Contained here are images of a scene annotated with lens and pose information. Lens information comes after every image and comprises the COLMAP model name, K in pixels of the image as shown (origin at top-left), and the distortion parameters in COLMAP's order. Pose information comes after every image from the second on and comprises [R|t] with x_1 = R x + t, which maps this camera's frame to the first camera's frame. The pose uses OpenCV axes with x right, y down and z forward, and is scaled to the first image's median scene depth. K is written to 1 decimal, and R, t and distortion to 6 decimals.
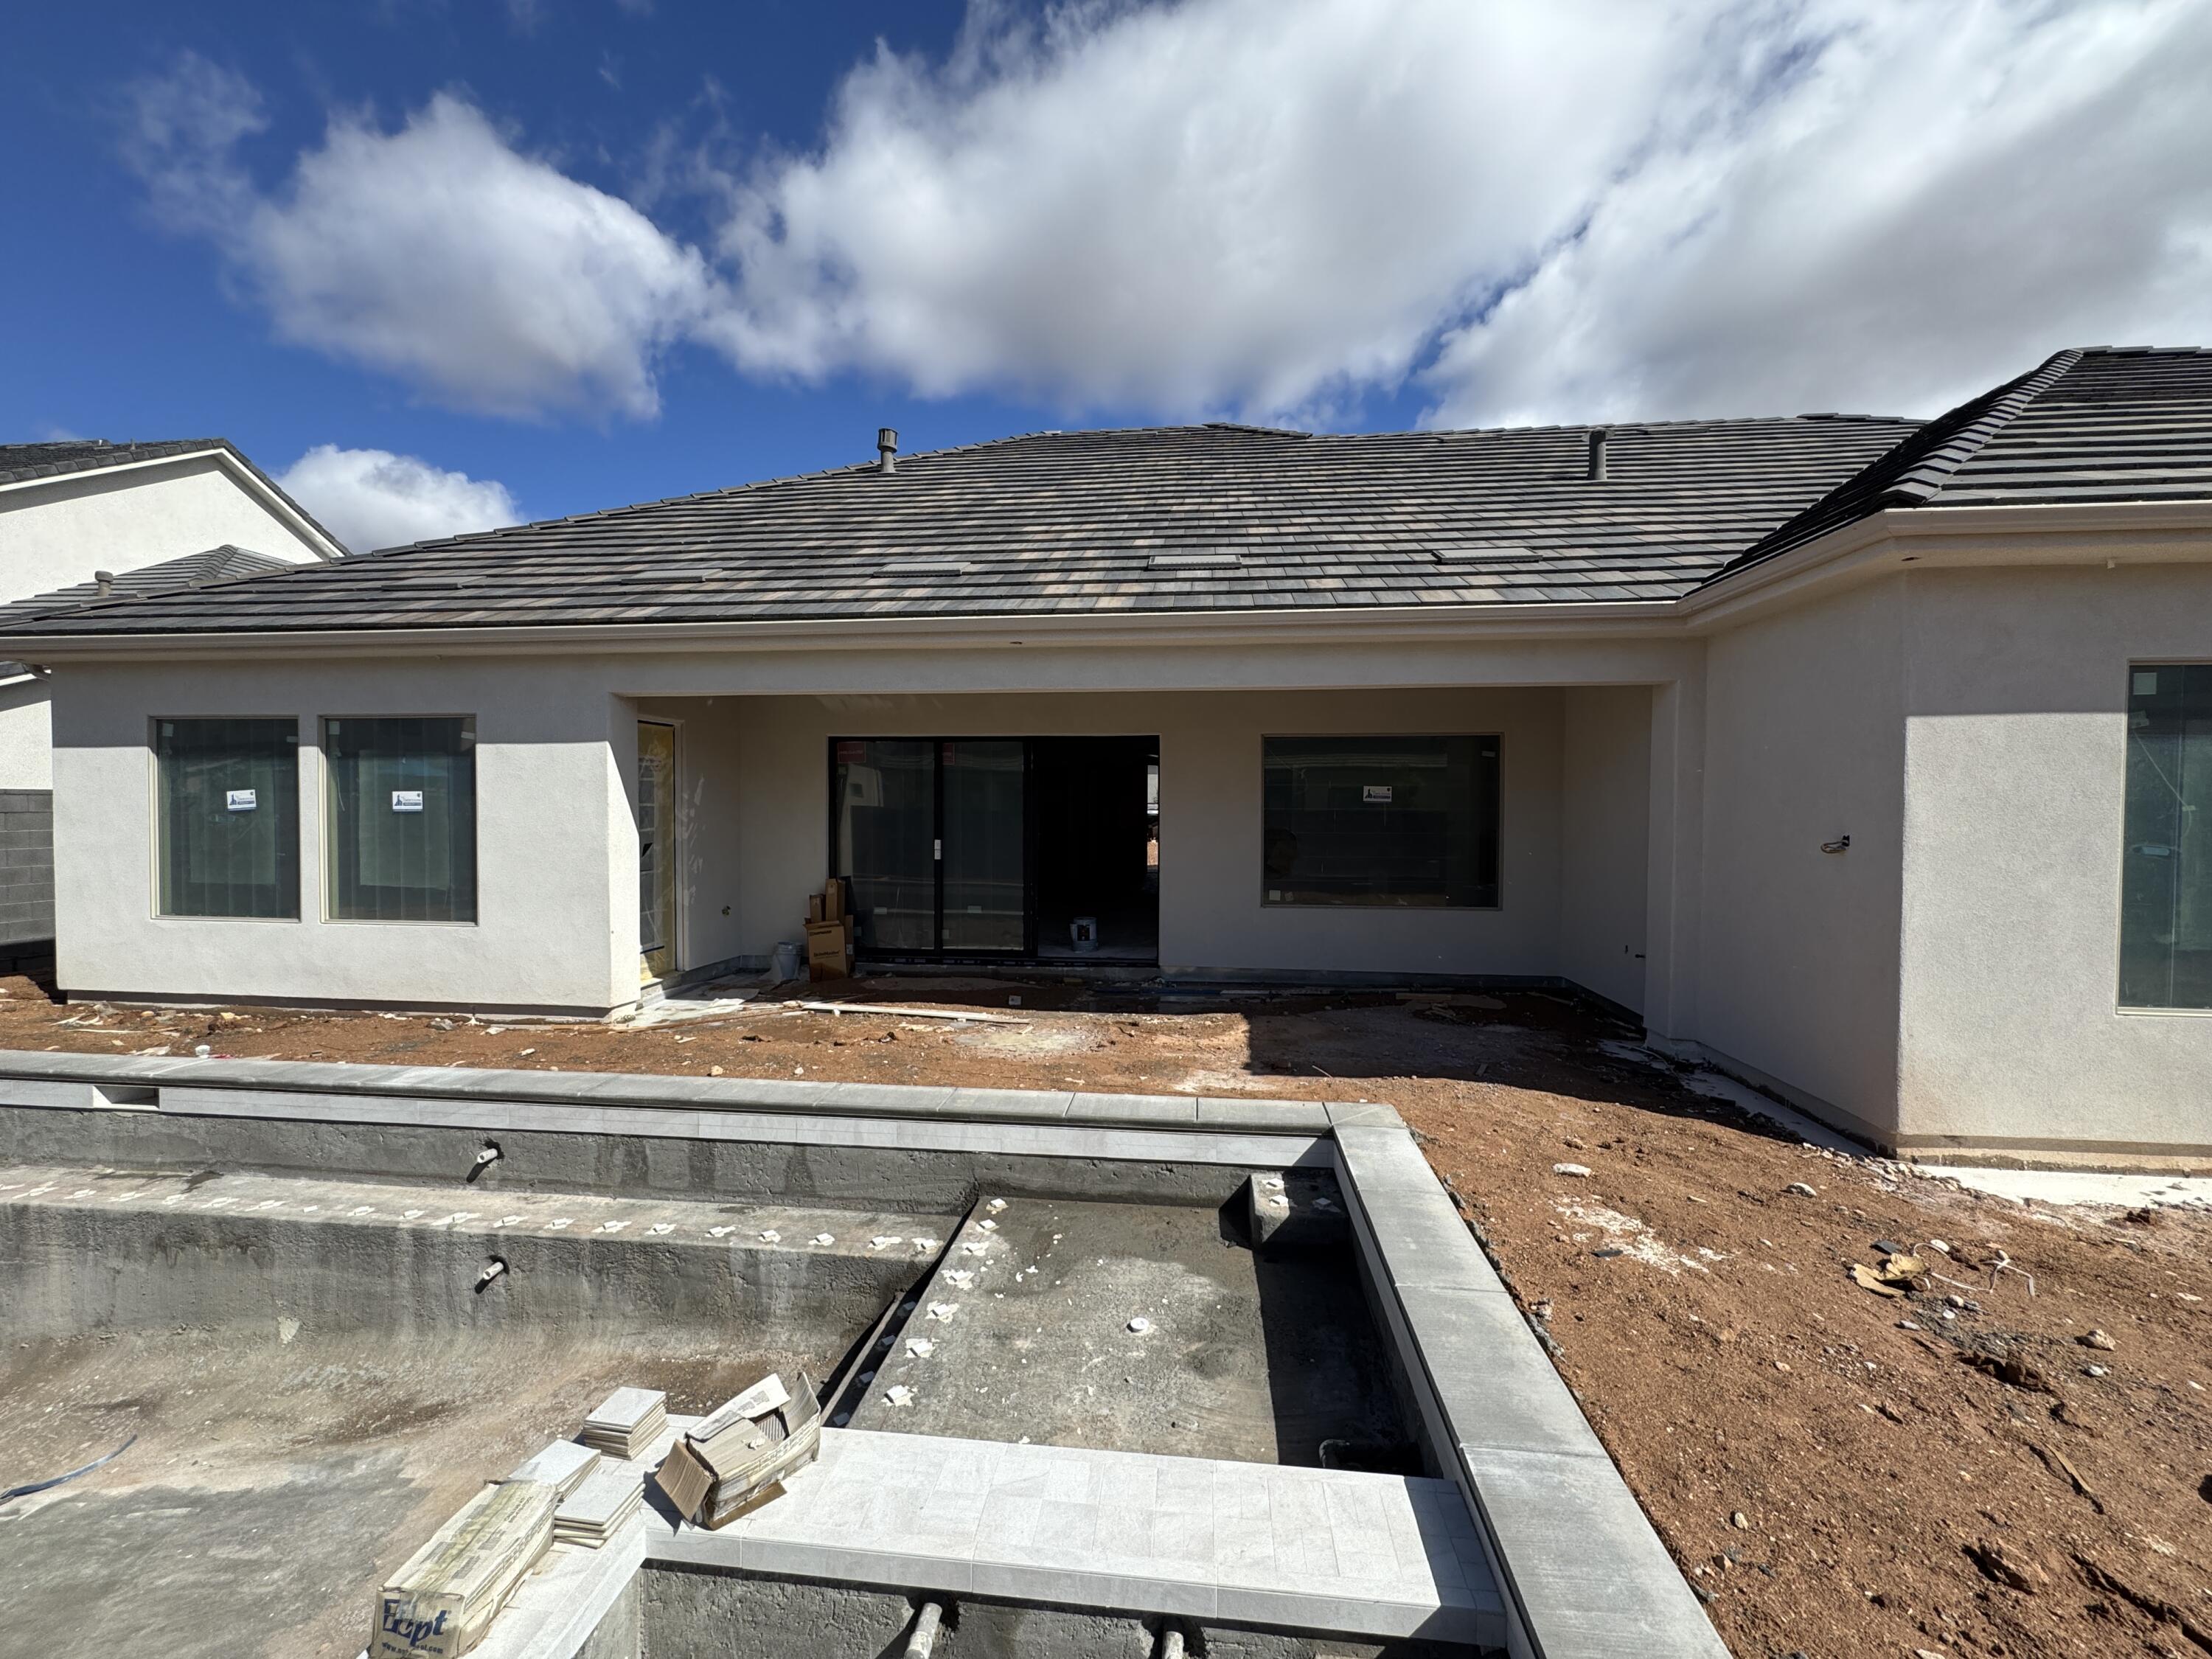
lens RADIAL K [[874.4, 0, 1104.5], [0, 874.4, 822.6], [0, 0, 1]] dist [-0.001250, -0.000003]
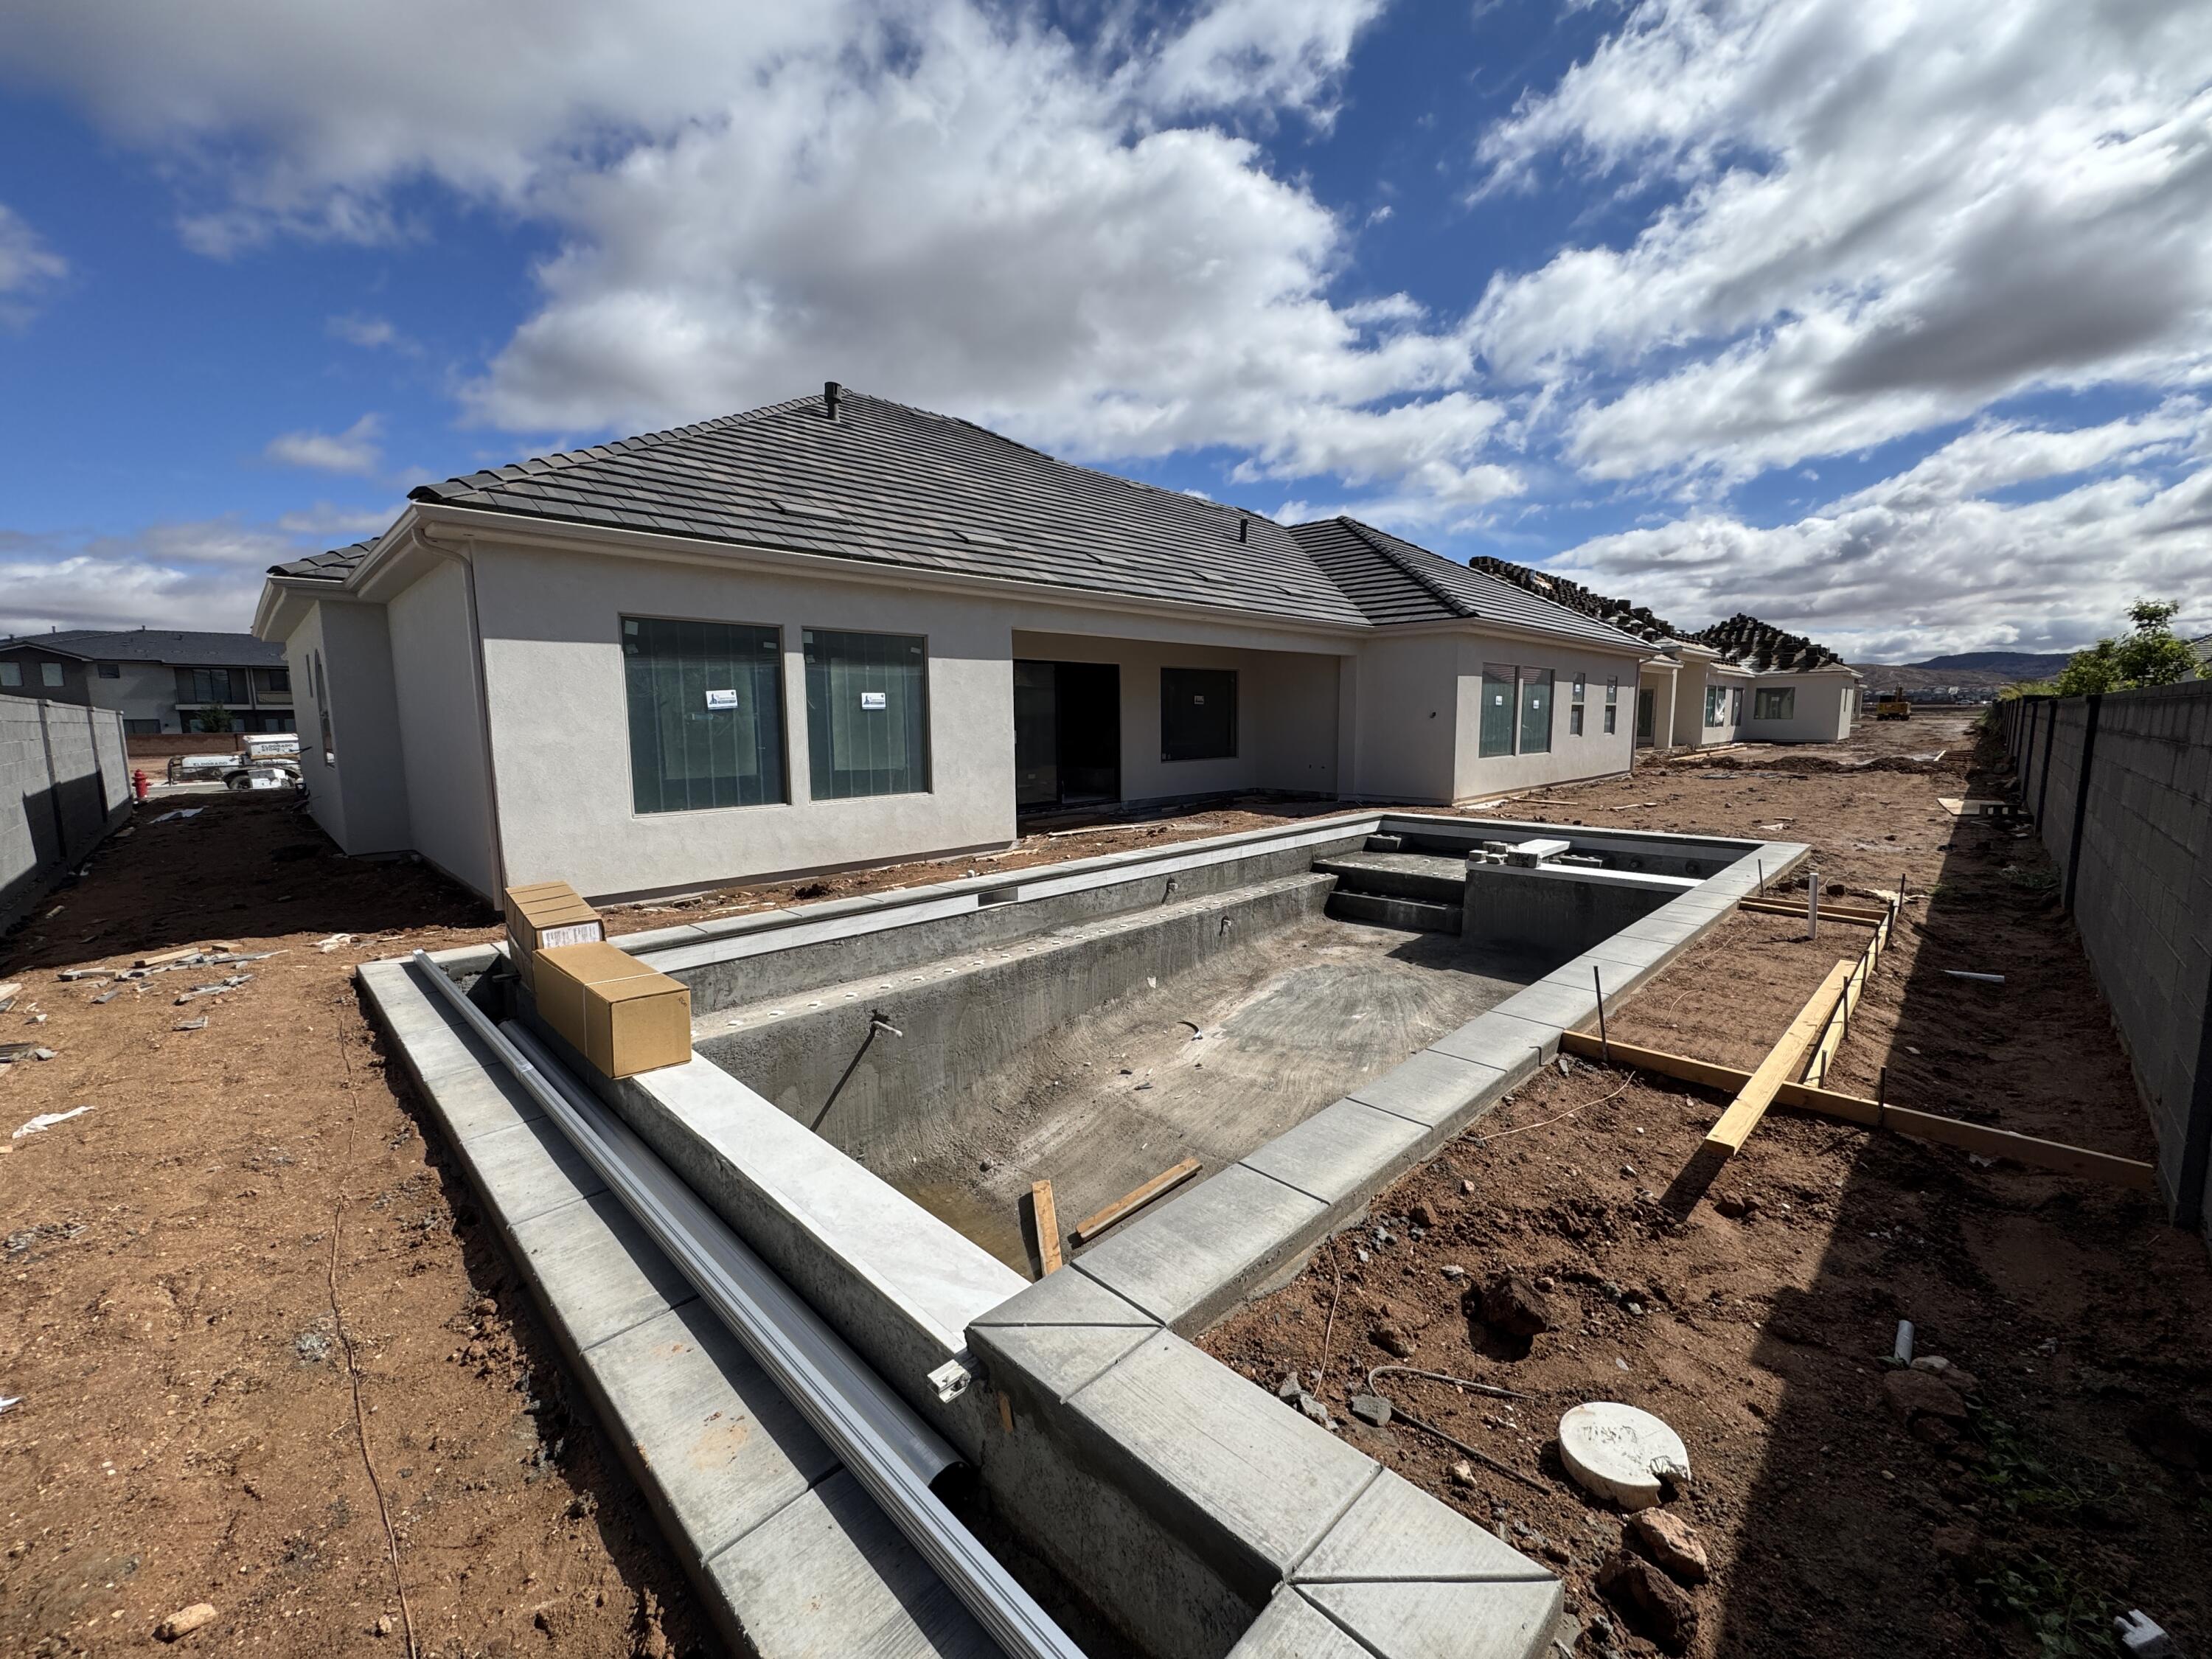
lens RADIAL K [[879.1, 0, 1105.4], [0, 879.1, 826.7], [0, 0, 1]] dist [-0.000874, 0.000470]
pose [[0.624310, -0.106111, 0.773936, -1.568333], [0.021914, 0.992721, 0.118430, 0.012483], [-0.780869, -0.056977, 0.622091, -0.055716]]
